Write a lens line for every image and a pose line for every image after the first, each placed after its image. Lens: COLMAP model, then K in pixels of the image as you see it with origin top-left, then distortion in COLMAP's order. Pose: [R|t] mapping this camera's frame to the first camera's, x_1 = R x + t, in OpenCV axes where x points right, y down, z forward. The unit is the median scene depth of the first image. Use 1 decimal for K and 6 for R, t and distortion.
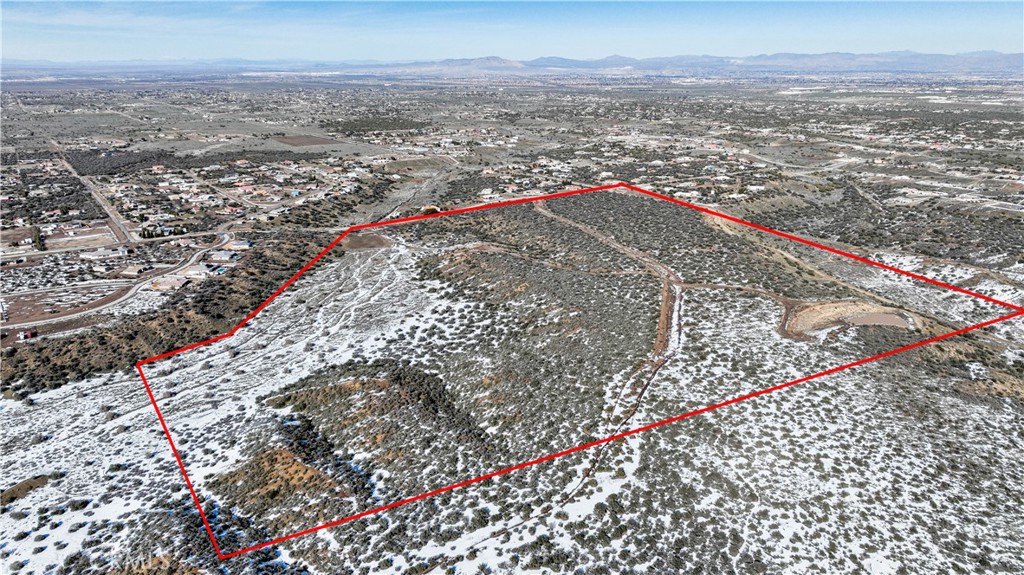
lens RADIAL K [[714.9, 0, 512.8], [0, 714.9, 289.1], [0, 0, 1]] dist [0.004215, 0.011080]
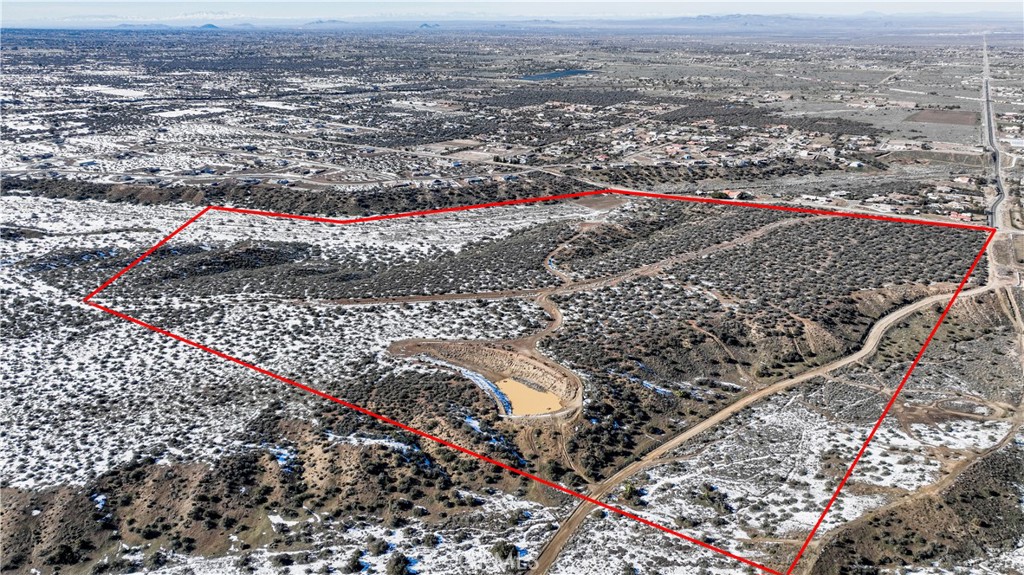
lens RADIAL K [[714.9, 0, 512.1], [0, 714.9, 287.7], [0, 0, 1]] dist [0.004215, 0.011080]
pose [[0.424963, 0.337270, -0.840033, 1.403757], [-0.277840, 0.931802, 0.233560, -0.310832], [0.861517, 0.134140, 0.489689, 0.728321]]
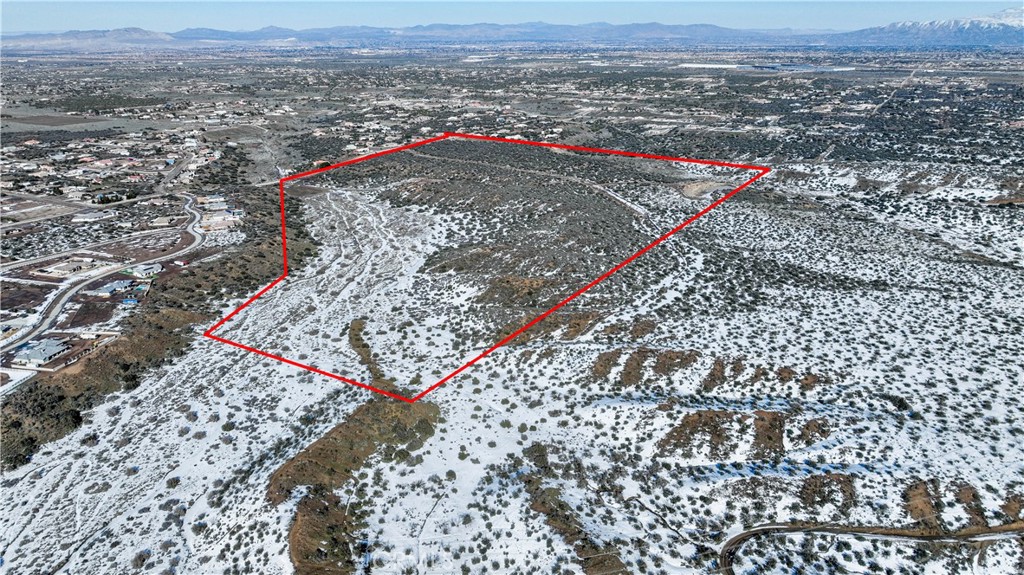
lens RADIAL K [[714.9, 0, 513.2], [0, 714.9, 286.8], [0, 0, 1]] dist [0.004215, 0.011080]
pose [[0.902420, -0.150774, 0.403615, -0.761517], [0.137224, 0.988568, 0.062476, 0.120227], [-0.408421, -0.000994, 0.912793, -0.363180]]
